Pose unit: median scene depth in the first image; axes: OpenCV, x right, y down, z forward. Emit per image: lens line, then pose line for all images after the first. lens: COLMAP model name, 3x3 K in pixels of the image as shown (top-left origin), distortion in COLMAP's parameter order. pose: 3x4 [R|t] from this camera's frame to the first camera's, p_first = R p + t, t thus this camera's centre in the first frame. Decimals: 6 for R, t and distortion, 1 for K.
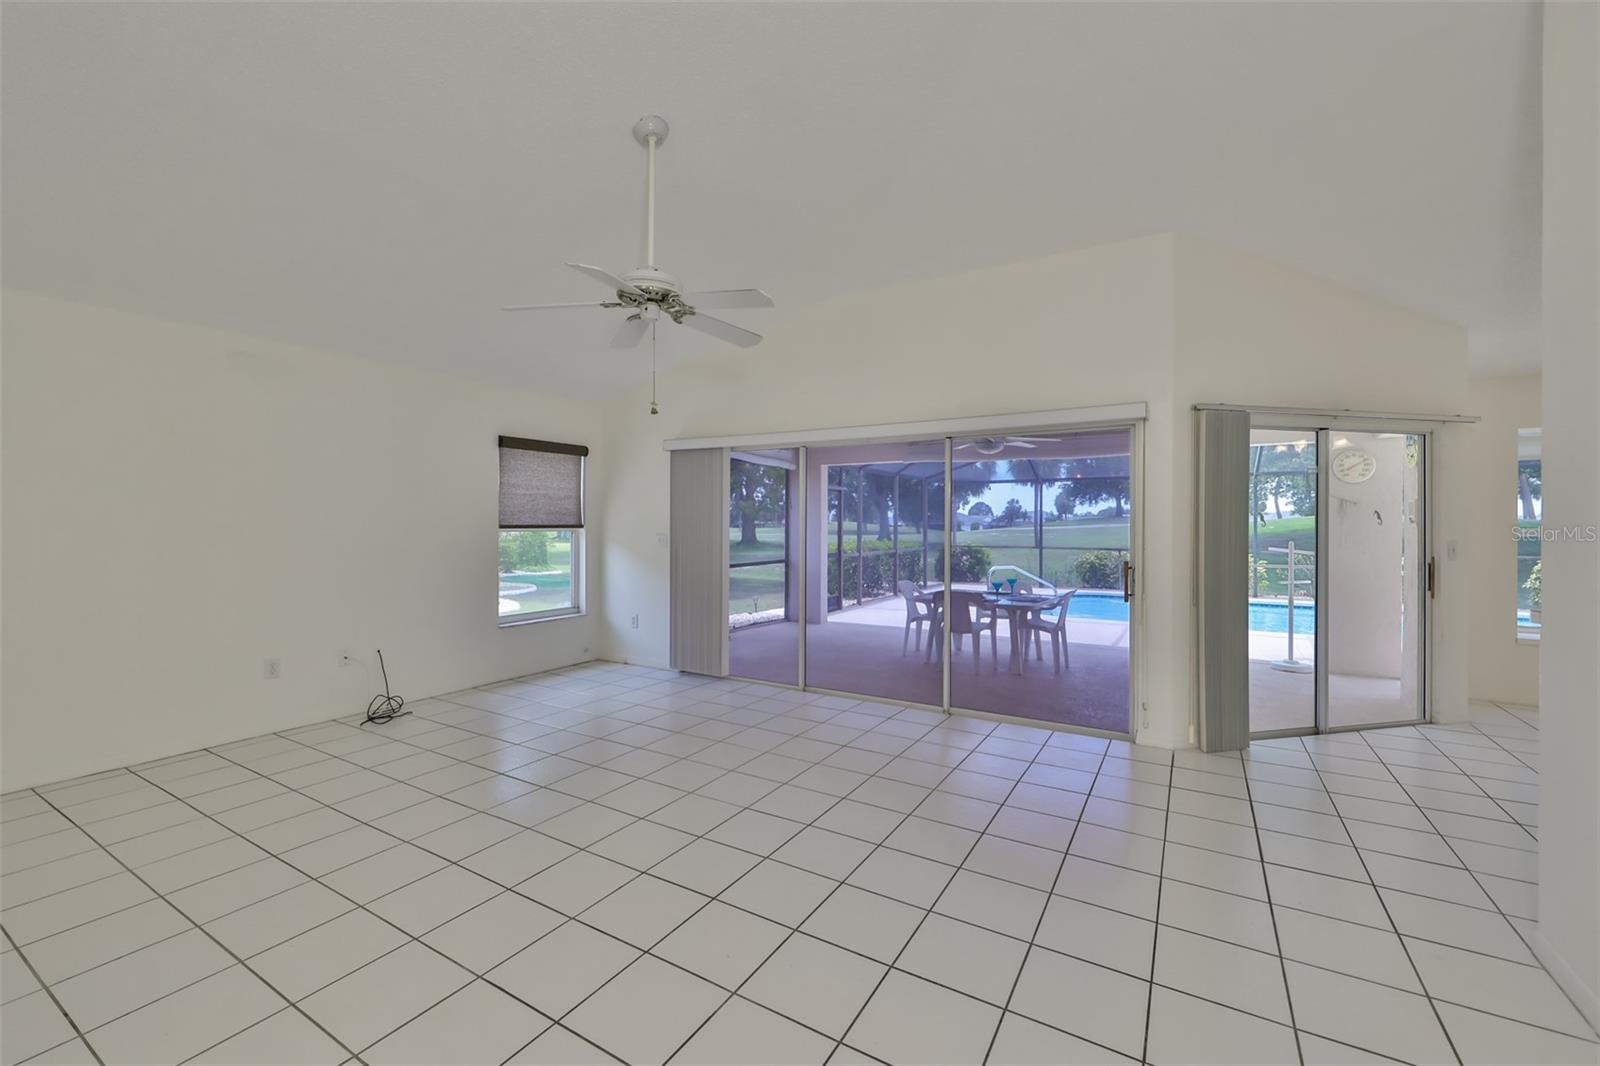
lens RADIAL K [[667.8, 0, 785.6], [0, 667.8, 522.6], [0, 0, 1]] dist [0.000840, 0.000141]
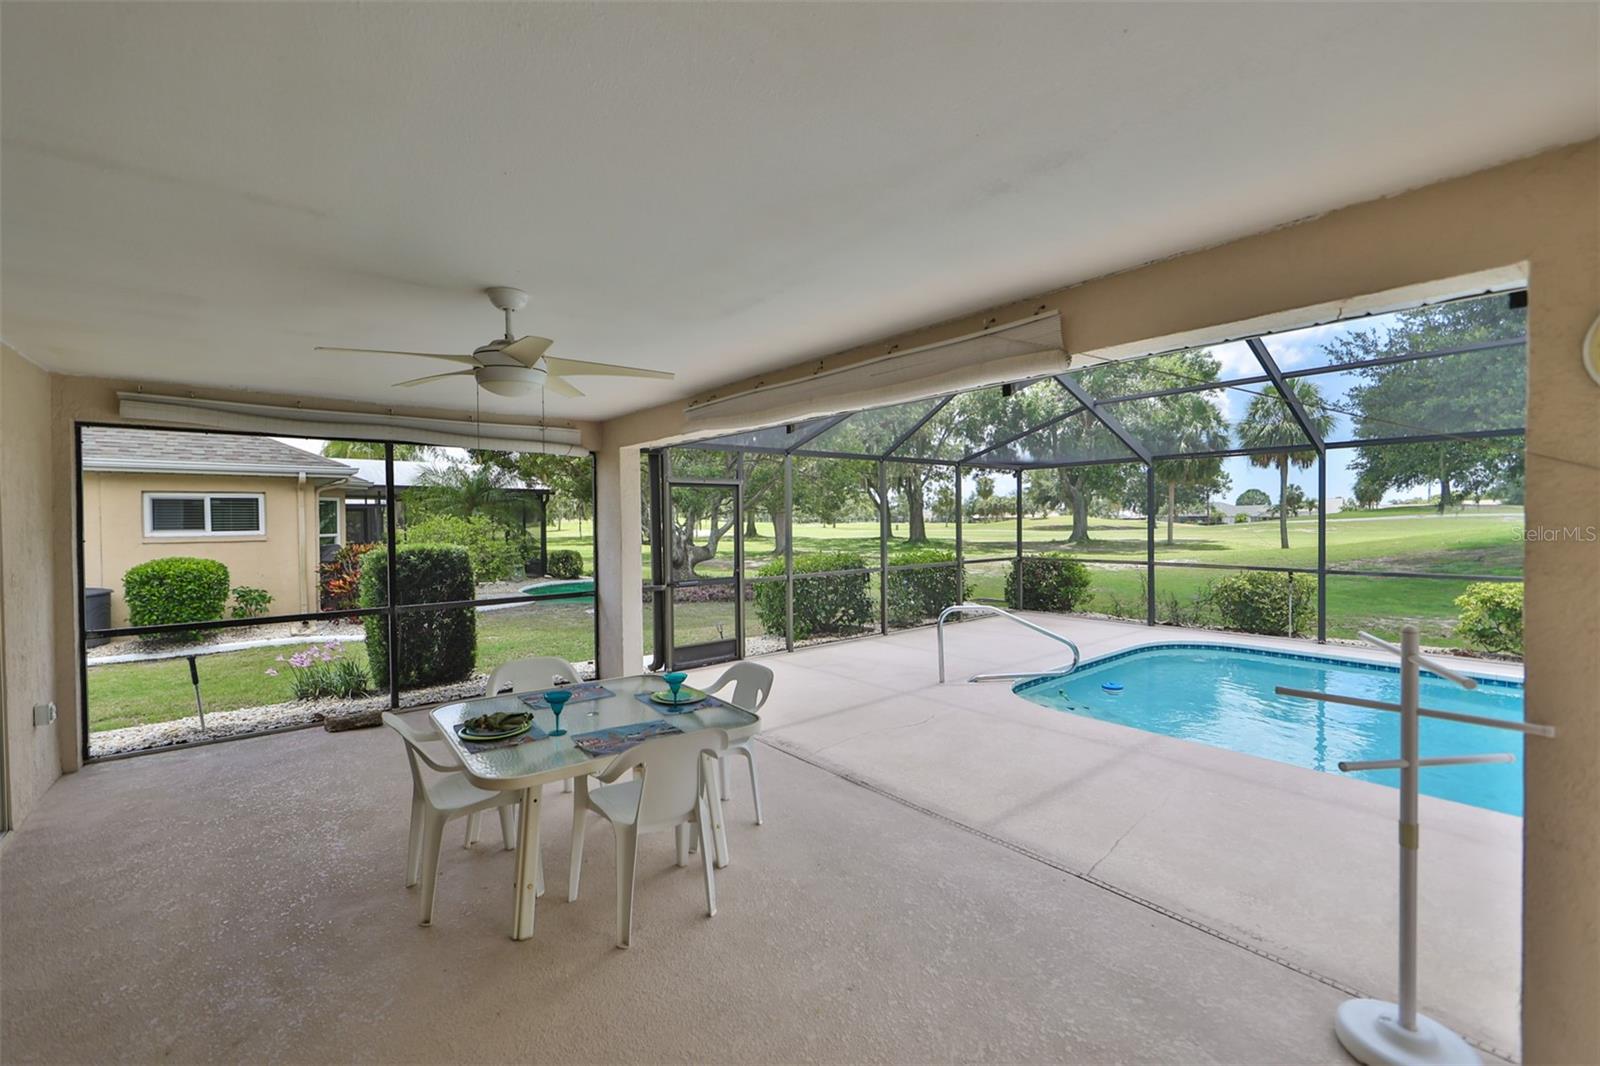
lens RADIAL K [[667.8, 0, 791.0], [0, 667.8, 526.4], [0, 0, 1]] dist [0.000840, 0.000141]
pose [[0.944350, -0.004984, -0.328906, 0.611314], [0.009818, 0.999867, 0.013038, -0.022772], [0.328797, -0.015542, 0.944273, 0.646696]]
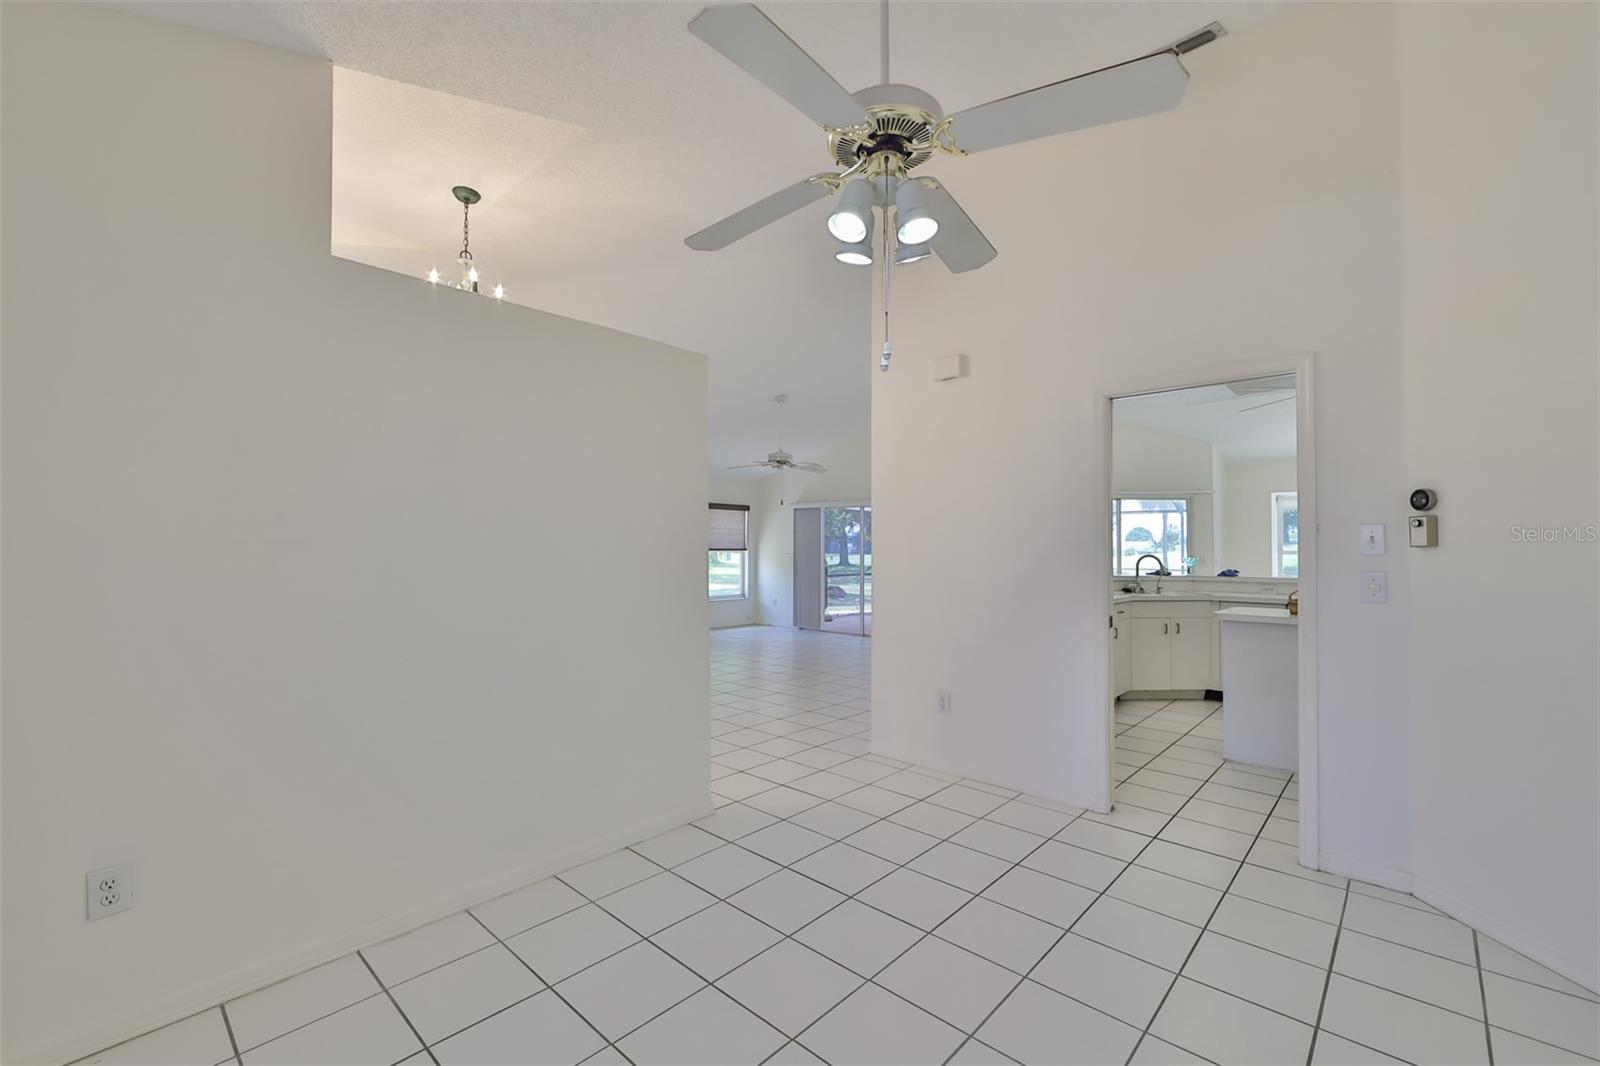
lens RADIAL K [[667.8, 0, 785.2], [0, 667.8, 542.5], [0, 0, 1]] dist [0.000840, 0.000141]
pose [[0.976716, -0.001543, -0.214532, 0.182178], [-0.000437, 0.999958, -0.009179, 0.003966], [0.214537, 0.009059, 0.976674, -0.731178]]
